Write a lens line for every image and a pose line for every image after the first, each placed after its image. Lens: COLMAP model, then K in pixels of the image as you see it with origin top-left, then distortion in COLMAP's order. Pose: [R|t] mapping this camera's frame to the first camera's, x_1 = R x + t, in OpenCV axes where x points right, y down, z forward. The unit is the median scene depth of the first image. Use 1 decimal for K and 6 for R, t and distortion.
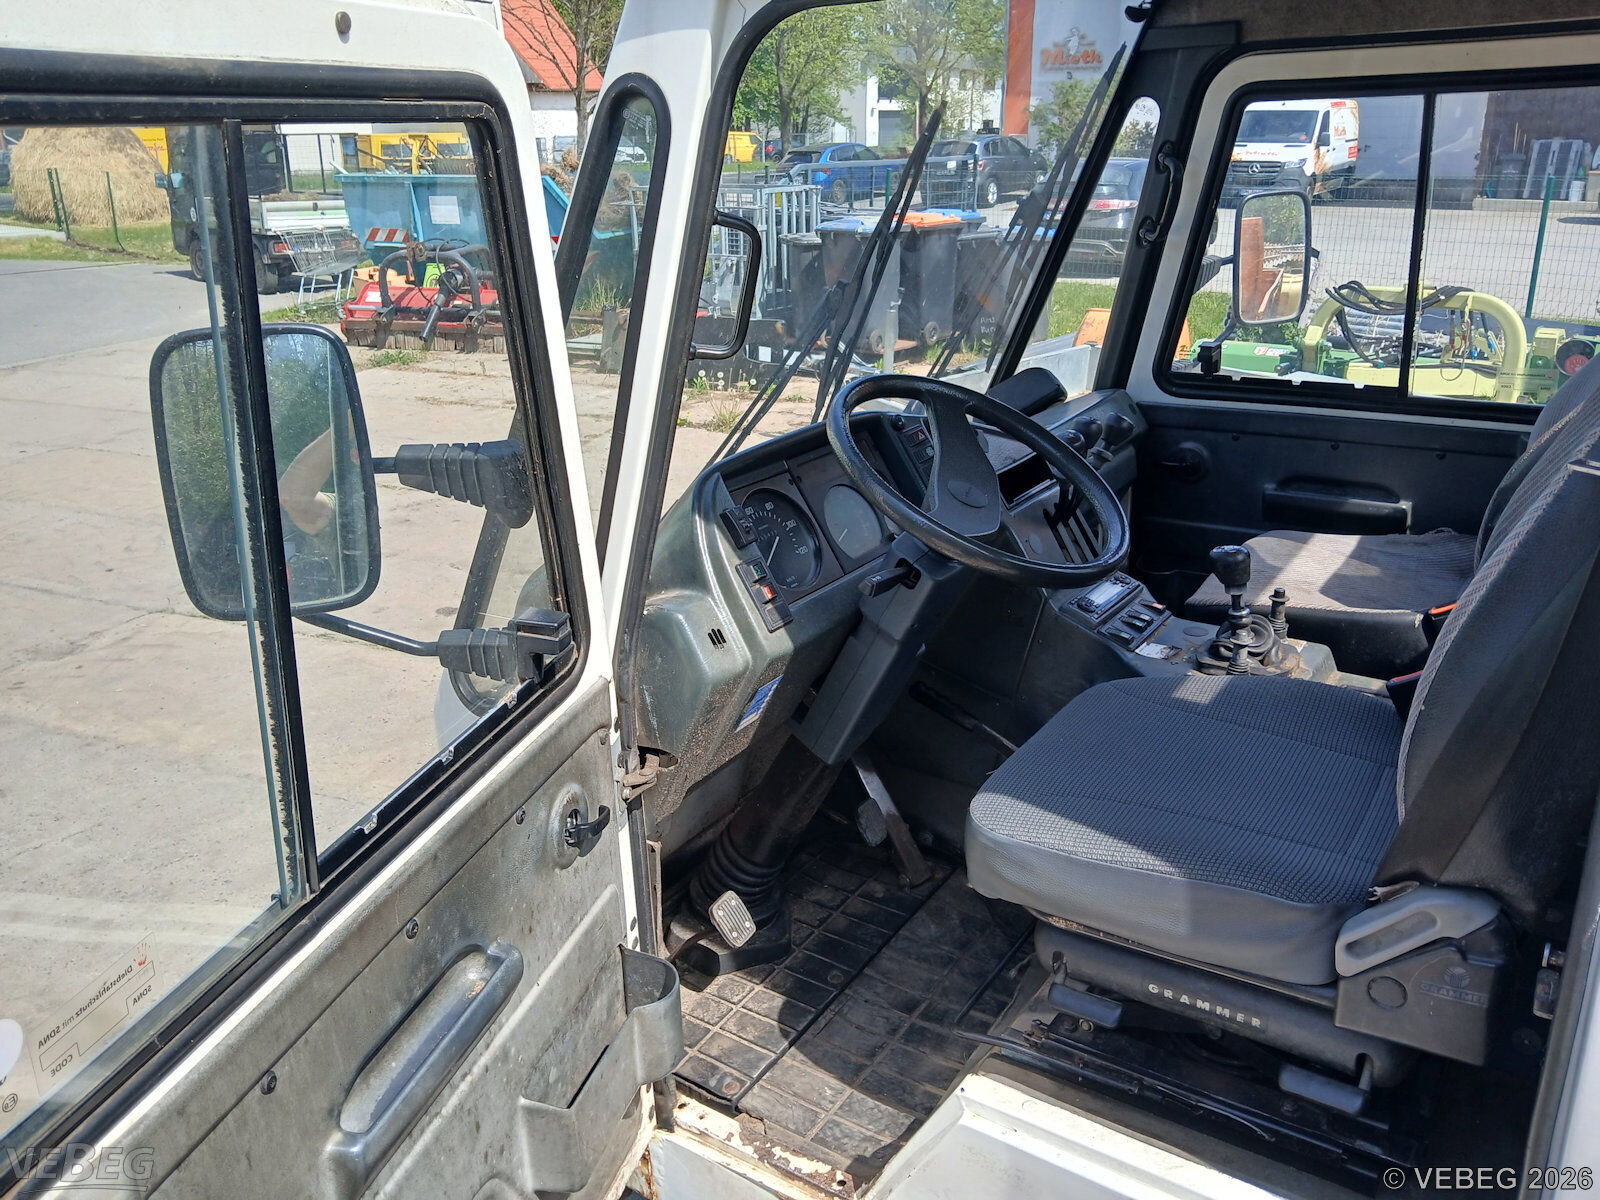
lens RADIAL K [[1247.0, 0, 832.1], [0, 1247.0, 603.9], [0, 0, 1]] dist [0.045248, -0.162813]
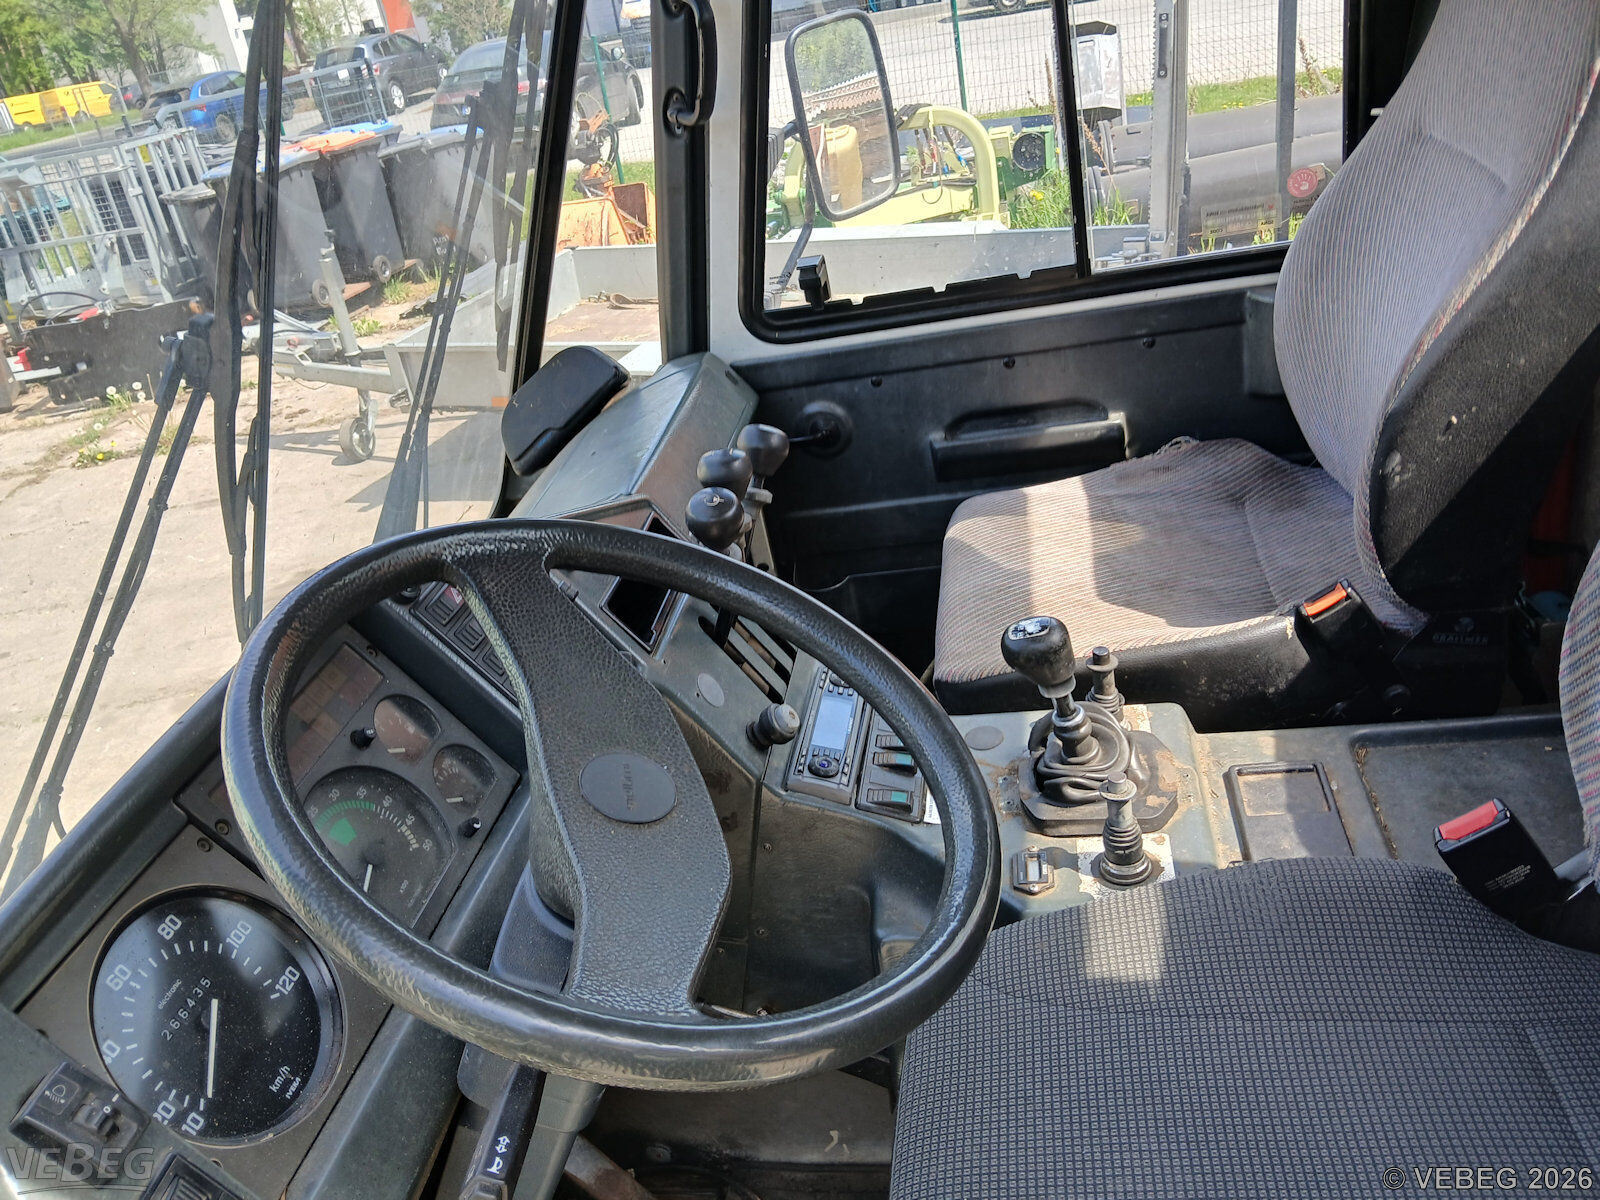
lens RADIAL K [[1263.6, 0, 818.7], [0, 1263.6, 597.8], [0, 0, 1]] dist [0.063275, -0.121161]
pose [[0.899209, -0.306248, 0.312466, 0.027863], [0.282752, 0.951767, 0.119128, -0.103021], [-0.333877, -0.018770, 0.942430, 0.305657]]
